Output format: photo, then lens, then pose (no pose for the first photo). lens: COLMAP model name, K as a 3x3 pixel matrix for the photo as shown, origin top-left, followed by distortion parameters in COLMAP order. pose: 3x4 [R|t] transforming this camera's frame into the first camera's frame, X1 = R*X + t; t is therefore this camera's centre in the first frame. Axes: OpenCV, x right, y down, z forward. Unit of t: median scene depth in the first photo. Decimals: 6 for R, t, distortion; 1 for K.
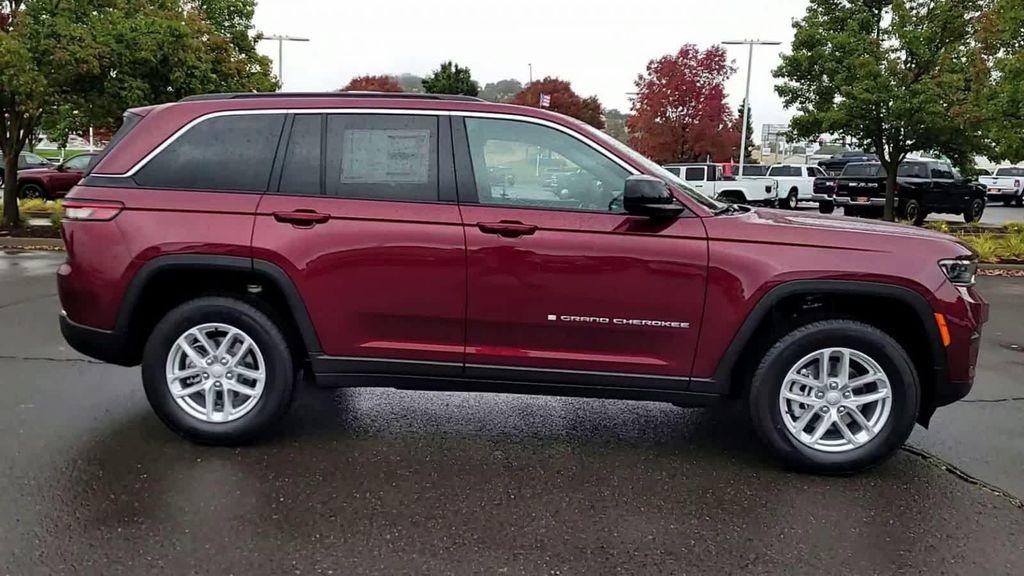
lens RADIAL K [[872.8, 0, 512.0], [0, 872.8, 288.0], [0, 0, 1]] dist [0.045816, 0.009629]
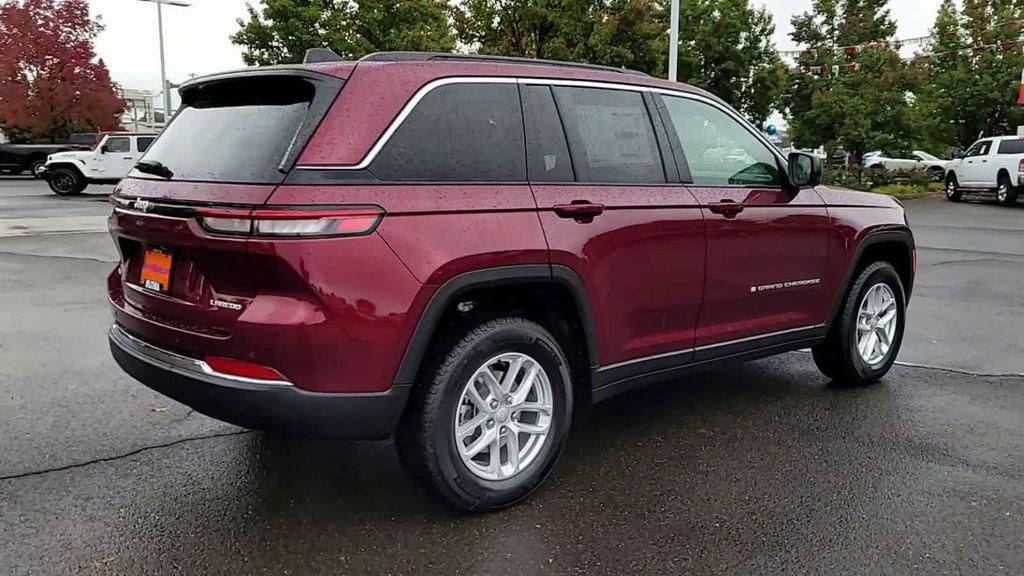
lens RADIAL K [[872.8, 0, 512.0], [0, 872.8, 288.0], [0, 0, 1]] dist [0.045816, 0.009629]
pose [[0.695879, -0.127278, 0.706790, -0.865643], [0.101399, 0.991724, 0.078755, -0.077062], [-0.710964, 0.016863, 0.703026, 0.446456]]
